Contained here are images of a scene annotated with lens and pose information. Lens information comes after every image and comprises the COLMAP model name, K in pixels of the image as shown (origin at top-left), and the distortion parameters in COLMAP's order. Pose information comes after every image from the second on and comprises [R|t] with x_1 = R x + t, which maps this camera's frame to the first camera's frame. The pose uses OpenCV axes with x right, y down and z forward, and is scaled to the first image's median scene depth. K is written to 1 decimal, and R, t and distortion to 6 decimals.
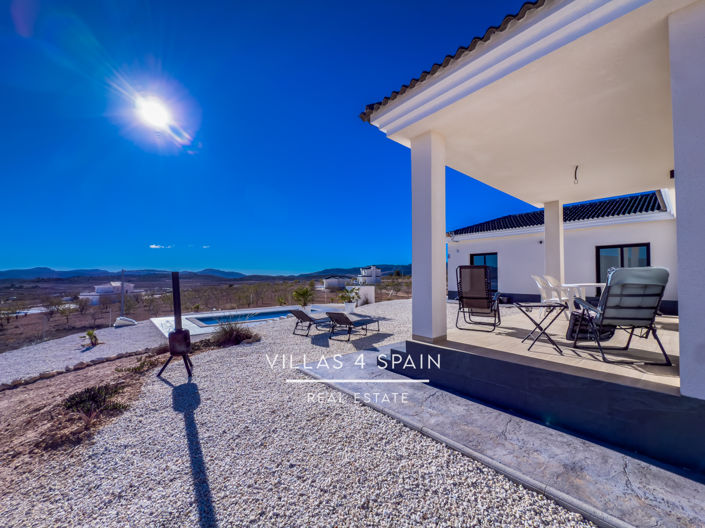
lens RADIAL K [[285.9, 0, 352.8], [0, 285.9, 267.7], [0, 0, 1]] dist [-0.000216, -0.000032]
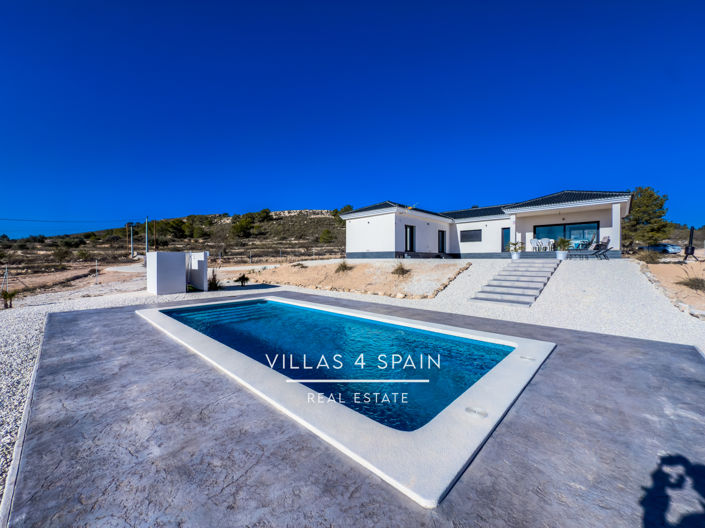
lens RADIAL K [[283.4, 0, 350.8], [0, 283.4, 260.8], [0, 0, 1]] dist [0.001163, 0.000084]
pose [[-0.110224, -0.001879, 0.993905, -0.123654], [-0.024344, 0.999703, -0.000810, 0.018139], [-0.993609, -0.024285, -0.110237, 0.190240]]
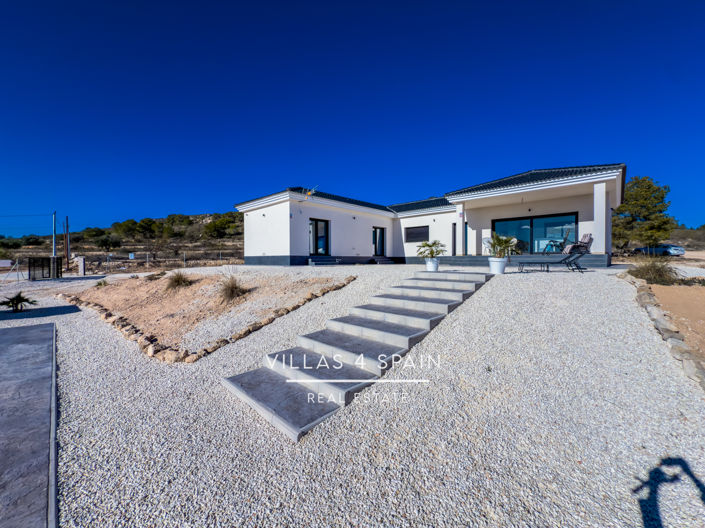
lens RADIAL K [[283.4, 0, 350.8], [0, 283.4, 260.8], [0, 0, 1]] dist [0.001163, 0.000084]
pose [[-0.115199, -0.000036, 0.993342, -0.077704], [-0.023515, 0.999720, -0.002691, 0.013468], [-0.993064, -0.023669, -0.115167, 0.131538]]
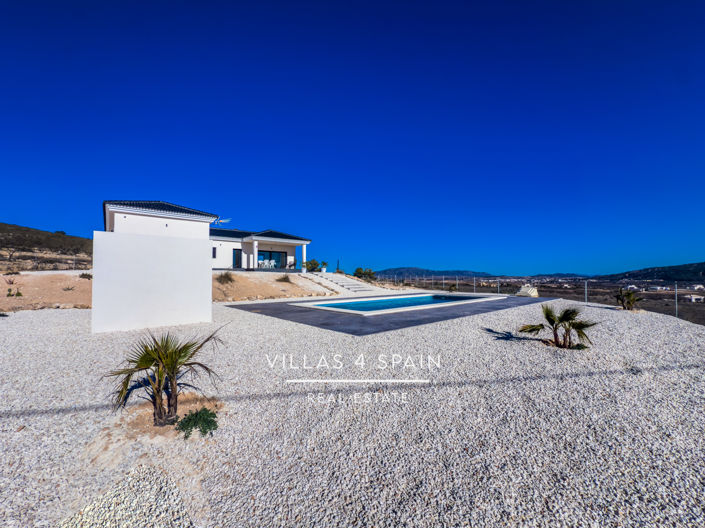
lens RADIAL K [[289.2, 0, 352.1], [0, 289.2, 267.6], [0, 0, 1]] dist [-0.000462, -0.000080]
pose [[-0.999967, 0.007437, -0.003348, -0.036894], [0.007650, 0.997601, -0.068806, 0.026896], [0.002828, -0.068829, -0.997624, 0.315430]]
